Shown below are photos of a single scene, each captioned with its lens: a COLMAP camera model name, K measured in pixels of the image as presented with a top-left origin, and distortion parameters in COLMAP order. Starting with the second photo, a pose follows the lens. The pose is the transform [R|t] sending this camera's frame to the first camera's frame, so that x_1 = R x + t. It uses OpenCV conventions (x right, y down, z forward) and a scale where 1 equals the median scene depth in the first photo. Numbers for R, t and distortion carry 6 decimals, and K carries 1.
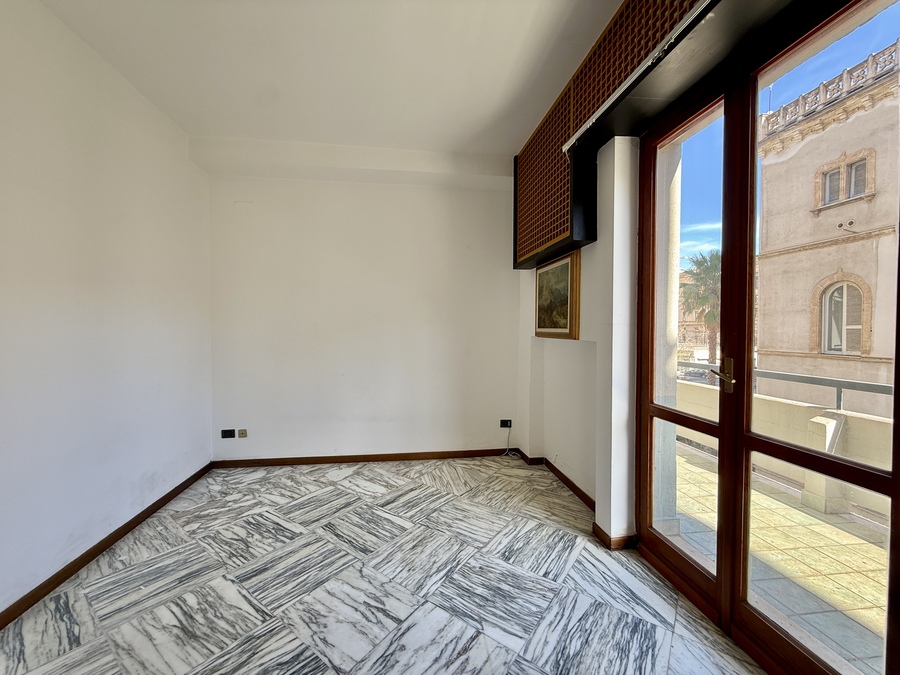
lens RADIAL K [[359.2, 0, 448.0], [0, 359.2, 337.4], [0, 0, 1]] dist [-0.000657, 0.000162]
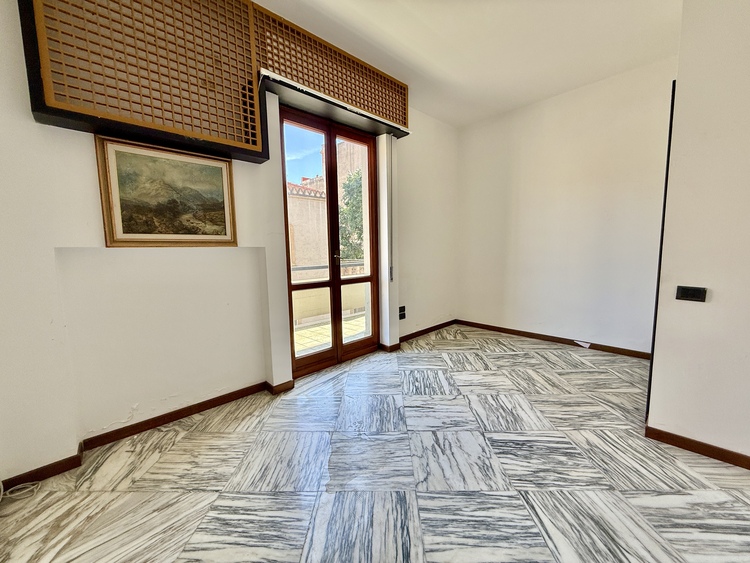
lens RADIAL K [[299.4, 0, 373.3], [0, 299.4, 281.4], [0, 0, 1]] dist [-0.000657, 0.000162]
pose [[-0.580614, -0.076953, 0.810534, -0.817005], [0.041807, 0.991392, 0.124071, 0.021676], [-0.813105, 0.105924, -0.572399, 1.607880]]
